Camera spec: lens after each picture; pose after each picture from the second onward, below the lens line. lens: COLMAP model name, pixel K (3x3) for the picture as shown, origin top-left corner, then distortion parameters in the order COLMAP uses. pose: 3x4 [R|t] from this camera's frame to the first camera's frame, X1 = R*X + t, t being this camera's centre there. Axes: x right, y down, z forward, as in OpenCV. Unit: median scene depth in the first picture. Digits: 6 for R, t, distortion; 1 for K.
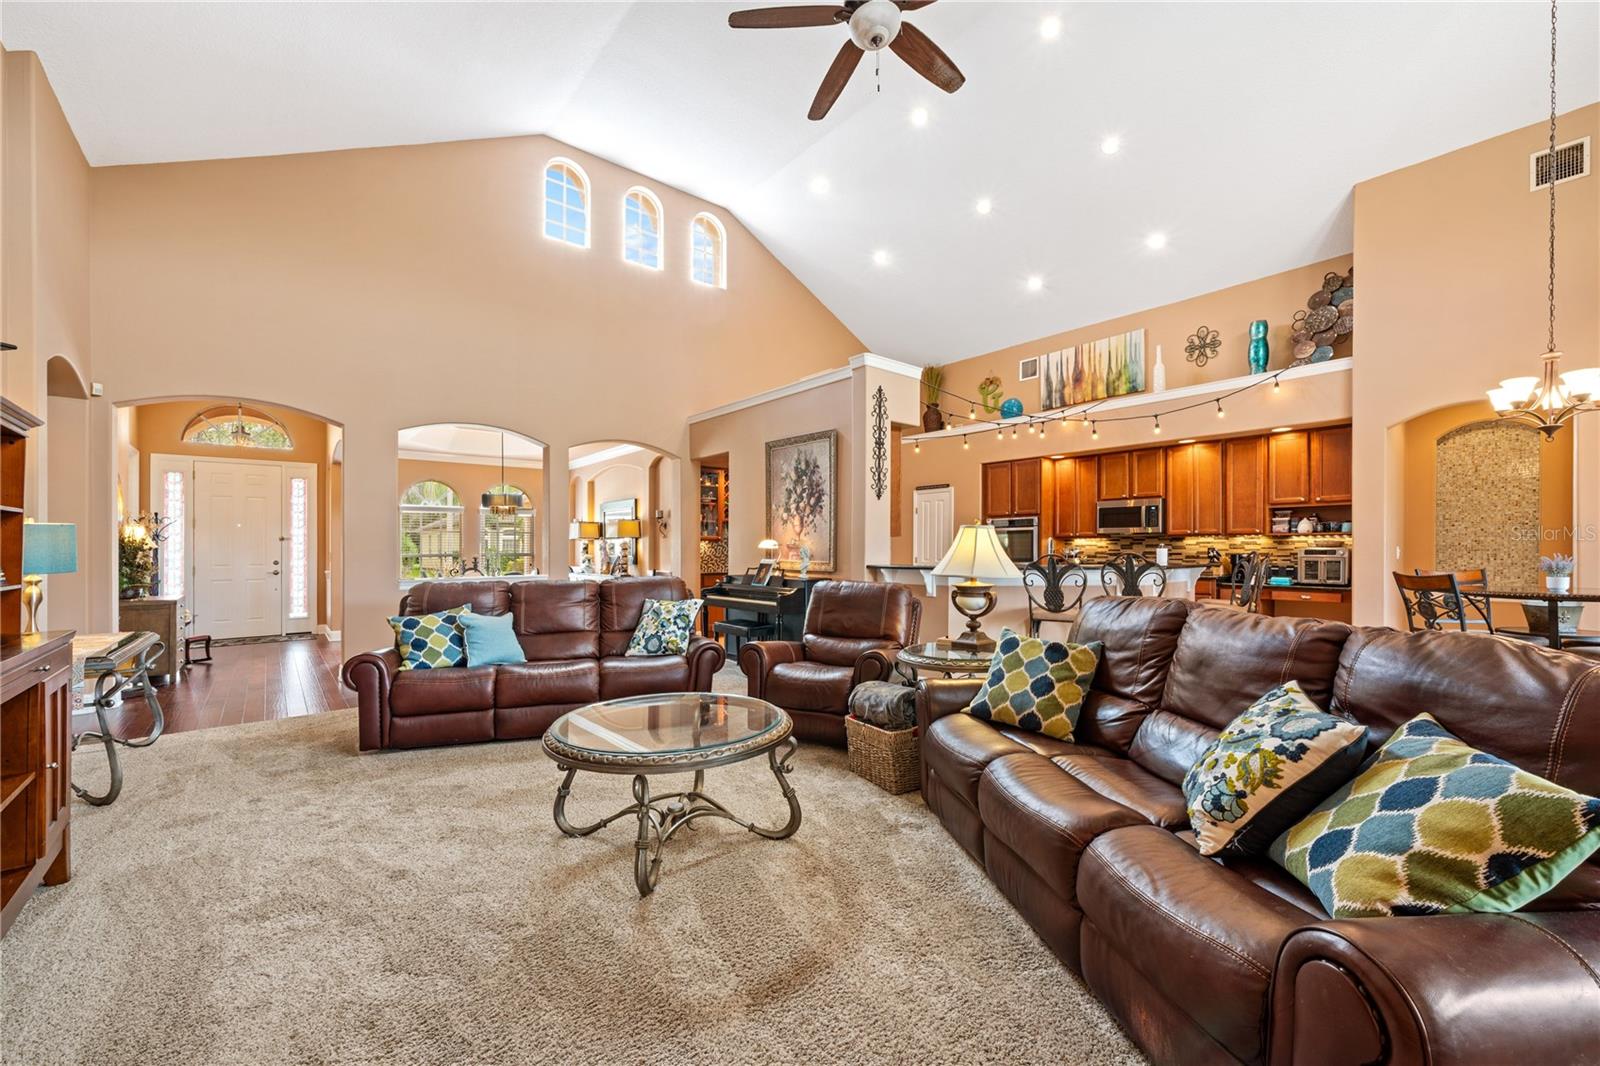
lens RADIAL K [[636.5, 0, 806.8], [0, 636.5, 546.0], [0, 0, 1]] dist [-0.002643, 0.000252]
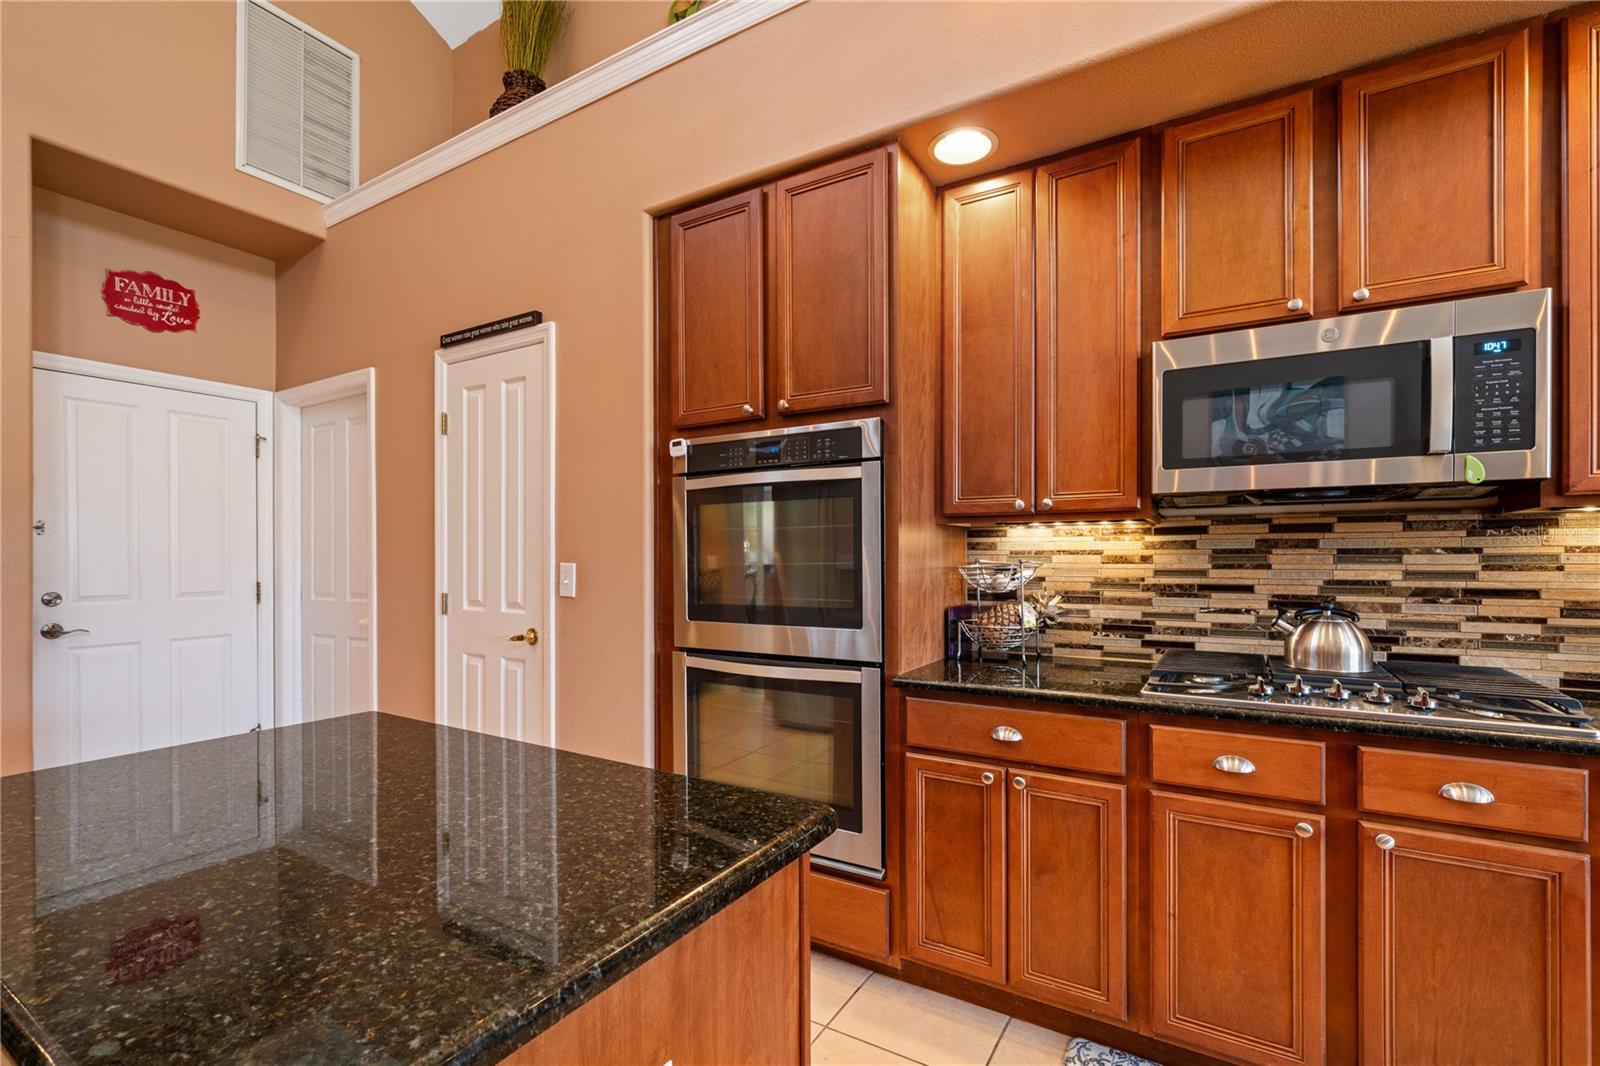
lens RADIAL K [[708.7, 0, 808.0], [0, 708.7, 558.7], [0, 0, 1]] dist [0.001869, 0.000403]
pose [[0.947161, 0.002663, 0.320747, 0.424602], [-0.003959, 0.999986, 0.003388, 0.001490], [-0.320734, -0.004479, 0.947159, 1.259036]]
